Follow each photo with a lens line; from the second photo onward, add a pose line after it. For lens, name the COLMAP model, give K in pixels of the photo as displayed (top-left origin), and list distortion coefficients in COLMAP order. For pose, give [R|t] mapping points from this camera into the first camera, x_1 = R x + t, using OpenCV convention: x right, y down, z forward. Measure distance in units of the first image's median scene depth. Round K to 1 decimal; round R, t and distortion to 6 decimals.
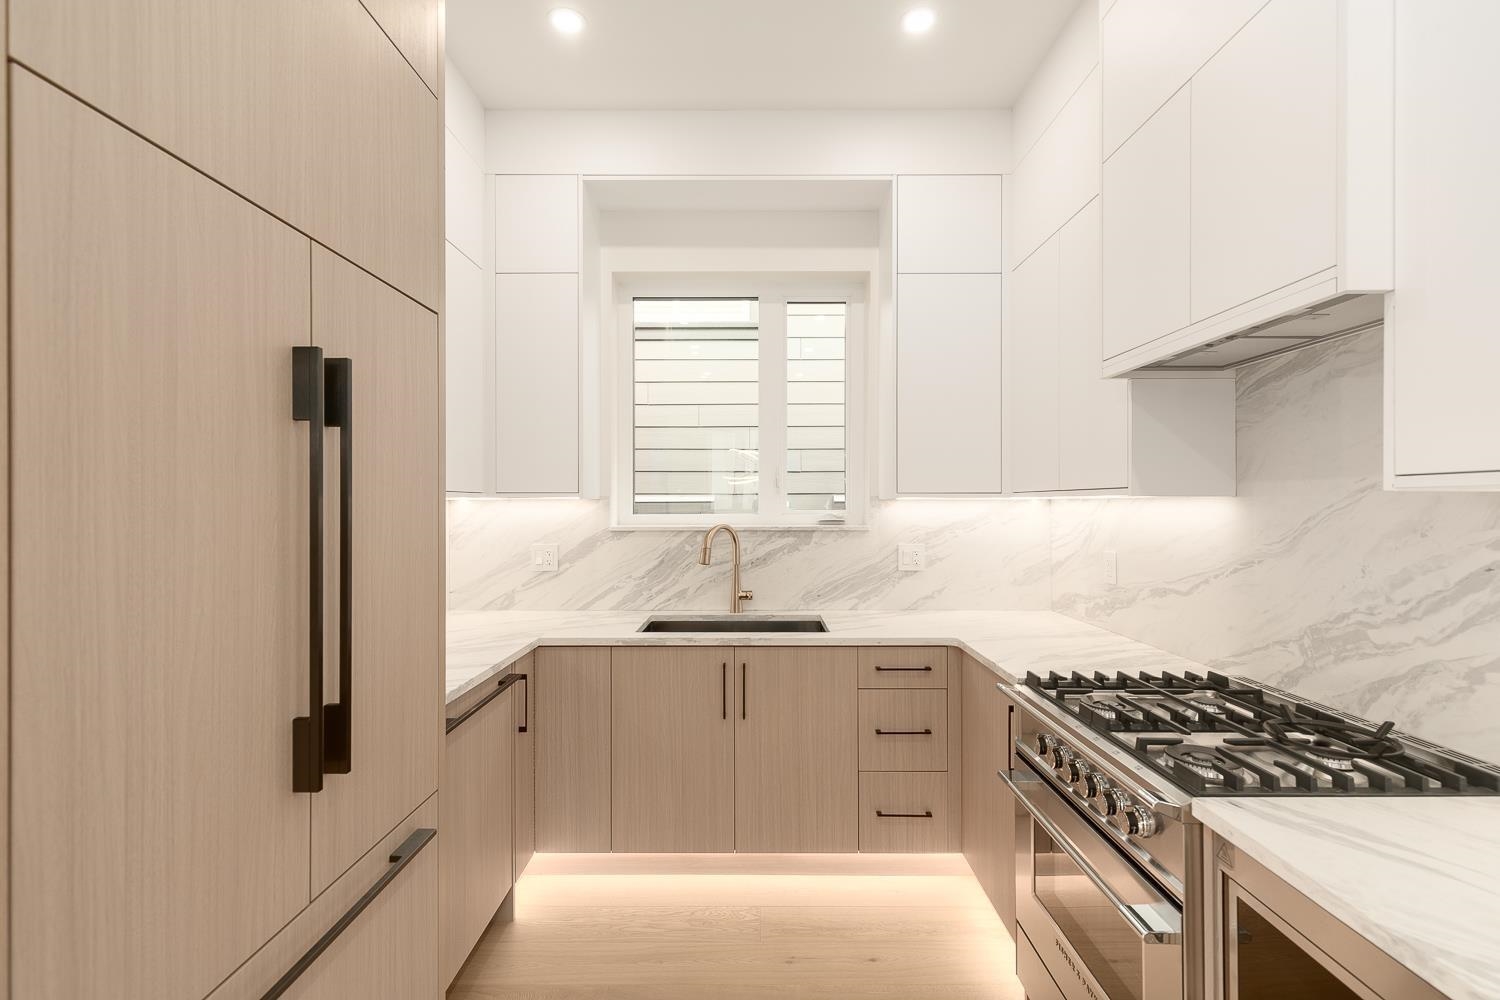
lens RADIAL K [[690.5, 0, 750.0], [0, 690.5, 500.0], [0, 0, 1]] dist [0.000034, 0.000015]
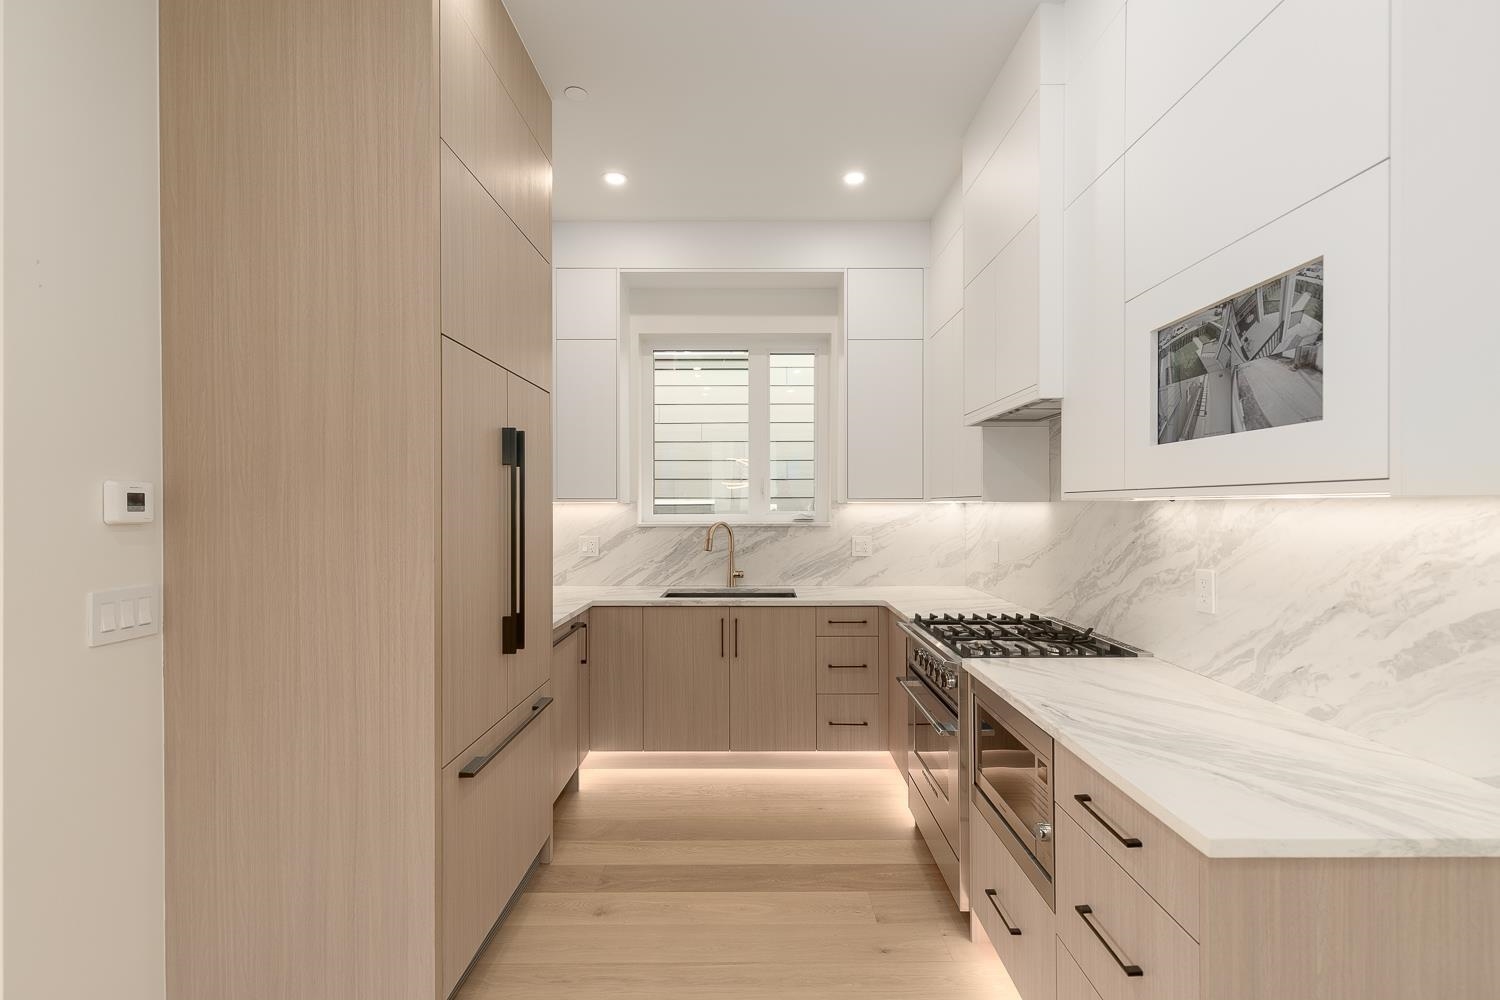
lens RADIAL K [[690.5, 0, 750.0], [0, 690.5, 500.0], [0, 0, 1]] dist [0.000034, 0.000015]
pose [[1.000000, -0.000642, 0.000733, 0.016608], [0.000644, 0.999996, -0.002673, -0.003729], [-0.000731, 0.002674, 0.999996, -0.370554]]
